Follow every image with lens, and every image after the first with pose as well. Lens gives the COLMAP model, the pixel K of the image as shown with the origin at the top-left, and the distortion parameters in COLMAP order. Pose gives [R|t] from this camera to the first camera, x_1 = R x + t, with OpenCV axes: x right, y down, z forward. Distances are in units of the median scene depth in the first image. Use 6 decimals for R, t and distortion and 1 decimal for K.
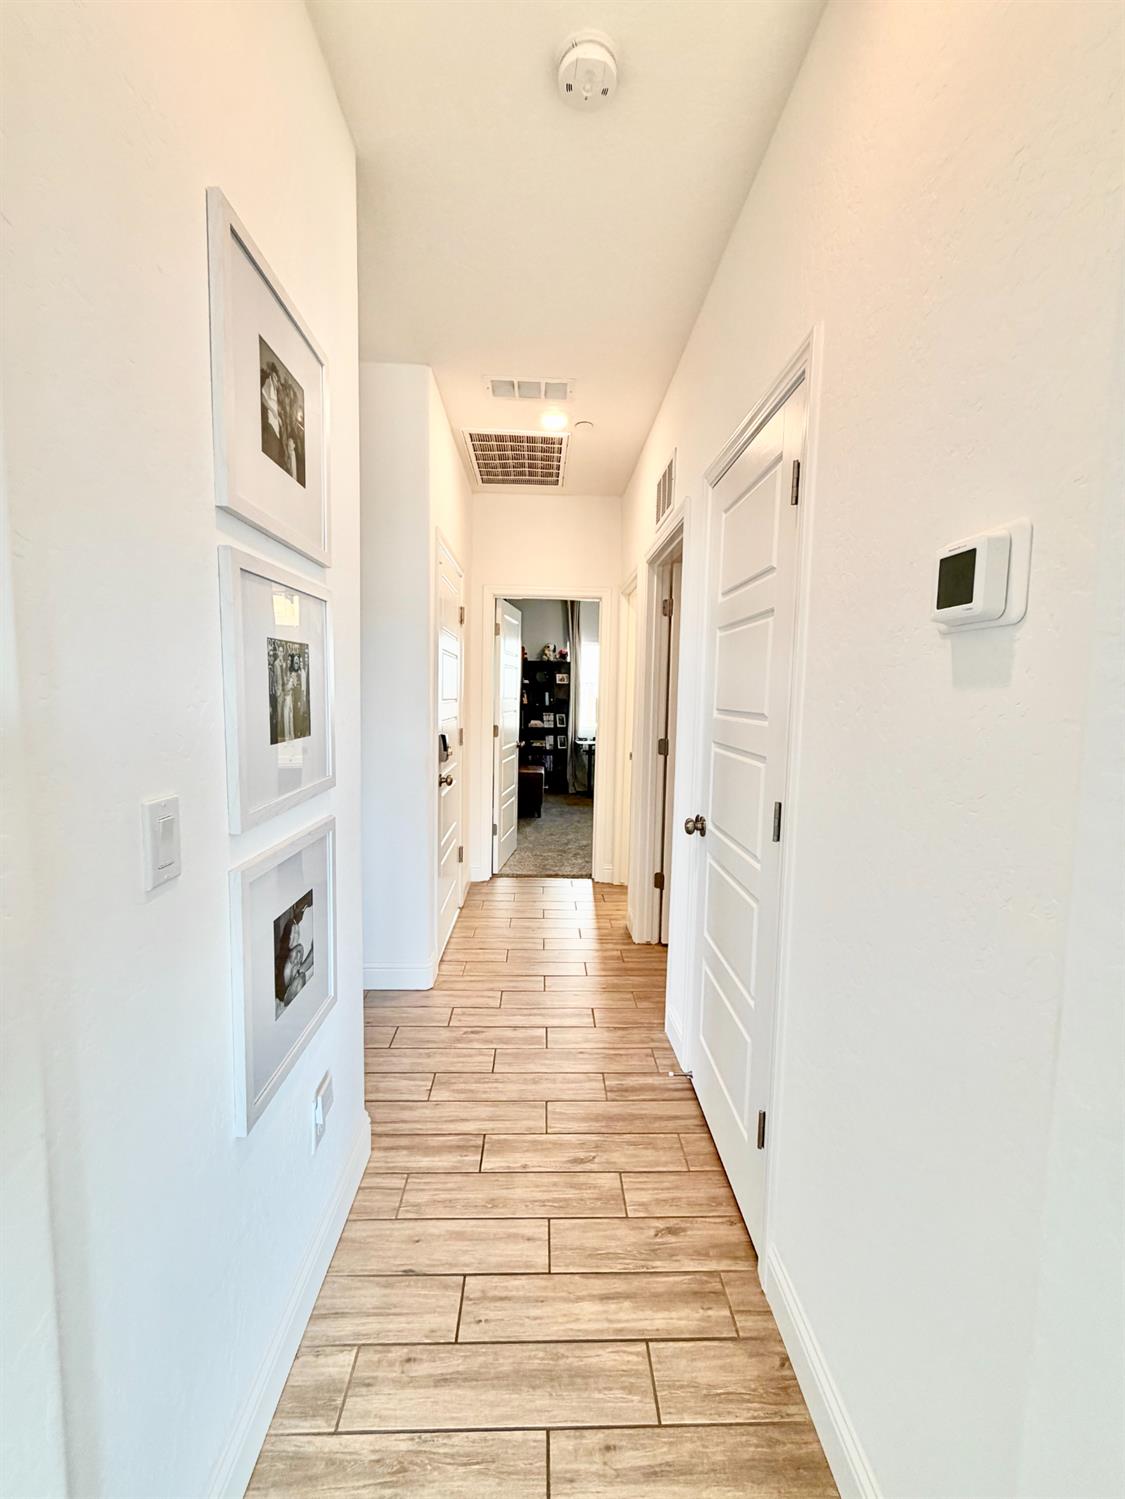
lens RADIAL K [[600.9, 0, 558.7], [0, 600.9, 745.7], [0, 0, 1]] dist [-0.000323, 0.001029]
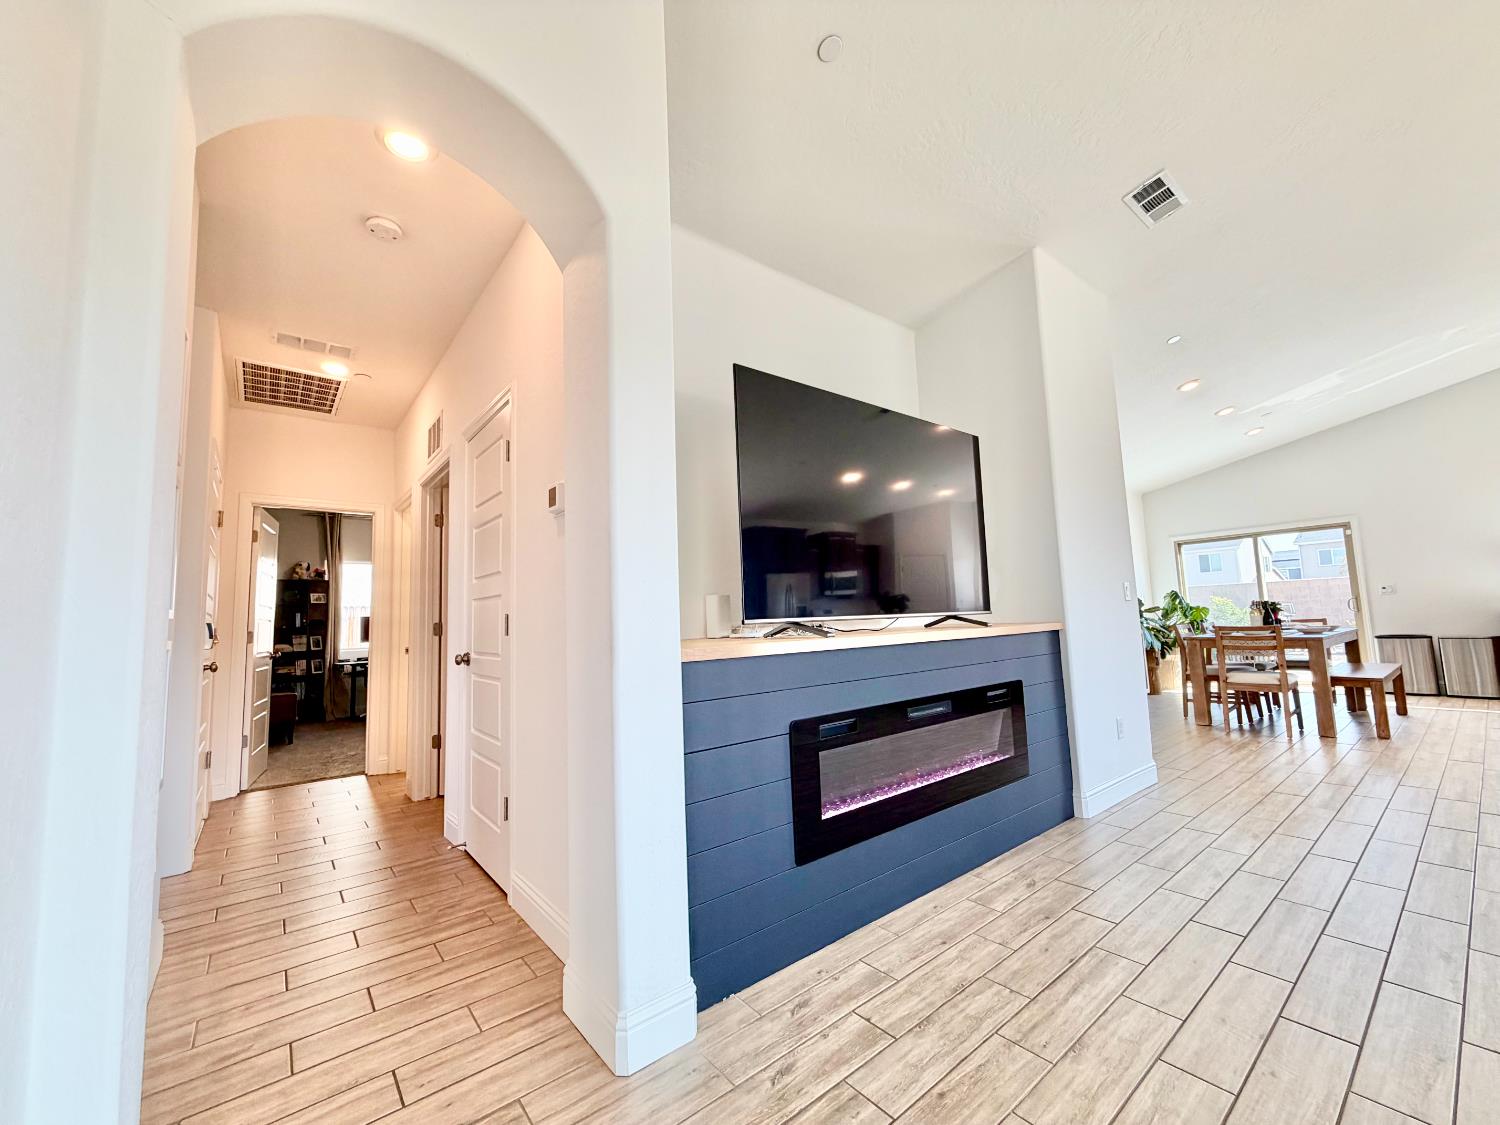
lens RADIAL K [[601.3, 0, 745.4], [0, 601.3, 564.9], [0, 0, 1]] dist [-0.000323, 0.001029]
pose [[0.799289, 0.010766, 0.600851, -0.055364], [0.101186, 0.983153, -0.152221, 0.103717], [-0.592367, 0.182467, 0.784734, -0.315016]]
